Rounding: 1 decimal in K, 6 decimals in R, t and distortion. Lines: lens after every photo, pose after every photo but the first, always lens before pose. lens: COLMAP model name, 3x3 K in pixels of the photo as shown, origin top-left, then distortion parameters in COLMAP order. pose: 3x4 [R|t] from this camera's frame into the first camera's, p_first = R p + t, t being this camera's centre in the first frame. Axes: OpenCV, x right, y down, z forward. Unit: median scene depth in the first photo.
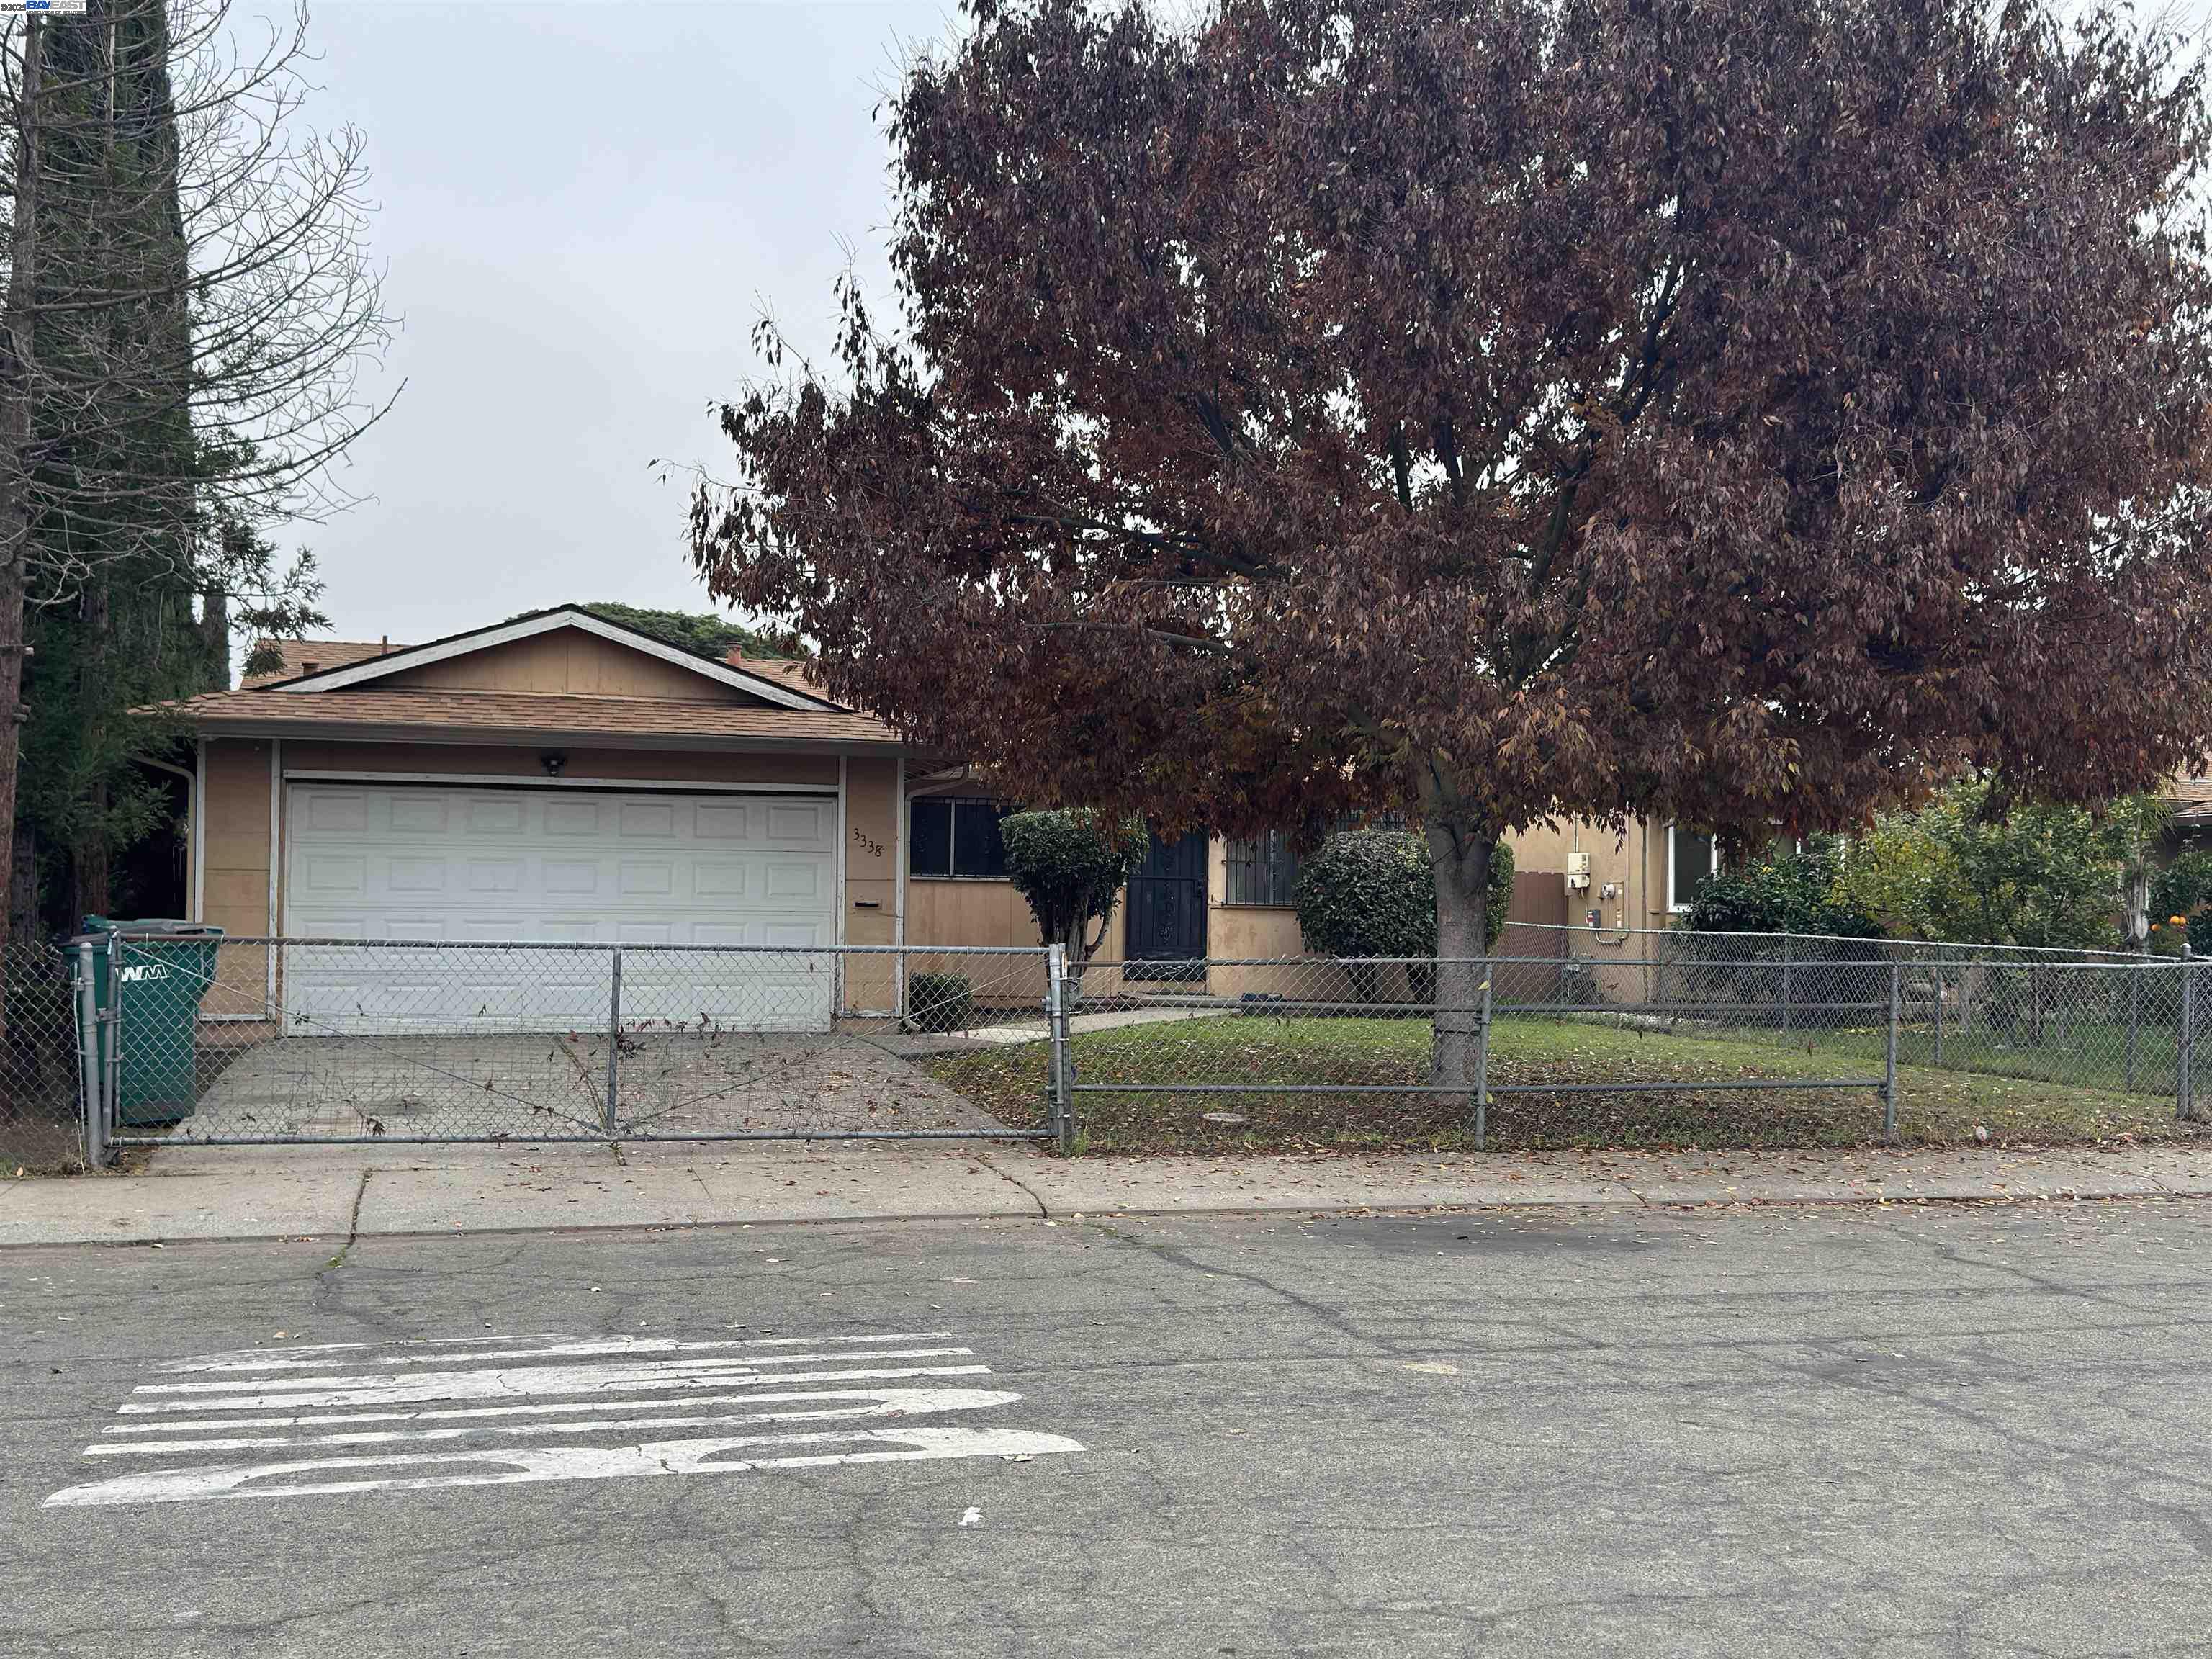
lens RADIAL K [[2373.3, 0, 1111.7], [0, 2373.3, 831.6], [0, 0, 1]] dist [-0.008623, 0.000000]
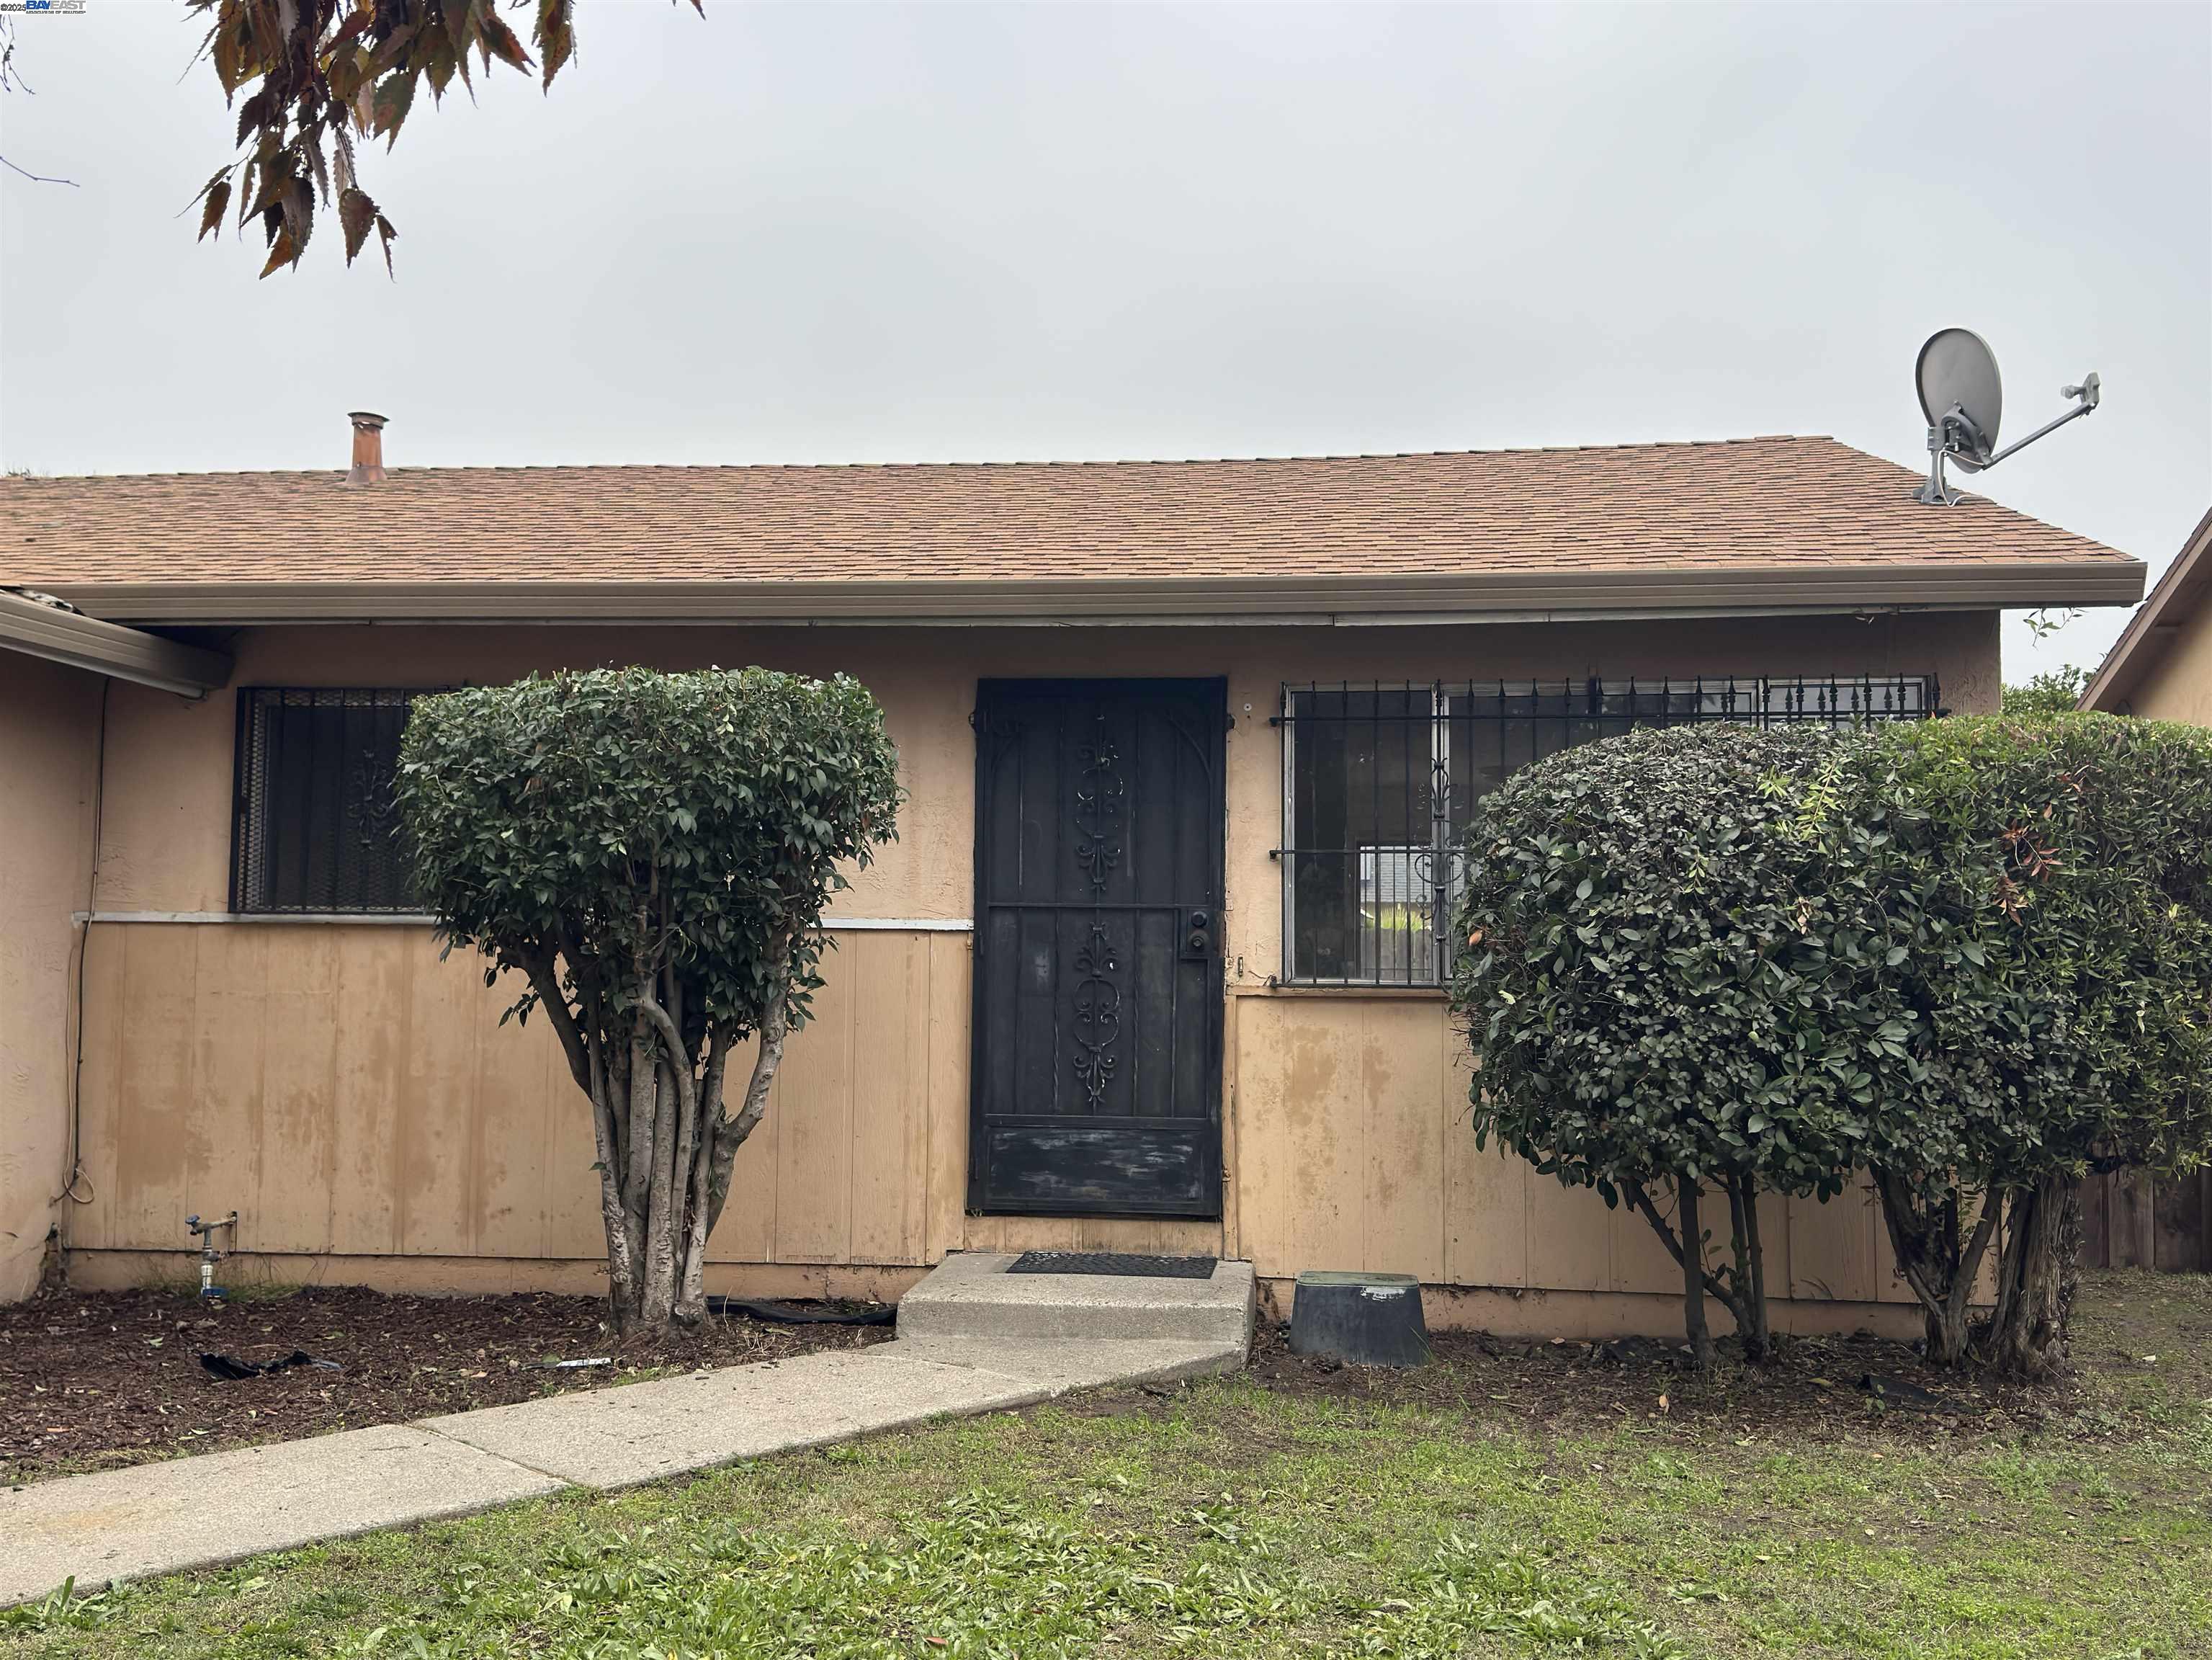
lens RADIAL K [[2139.1, 0, 1103.6], [0, 2139.1, 835.7], [0, 0, 1]] dist [0.085393, 0.000000]
pose [[0.924284, -0.032268, -0.380340, 0.144959], [0.020796, 0.999197, -0.034235, 0.020819], [0.381139, 0.023734, 0.924213, 0.756690]]
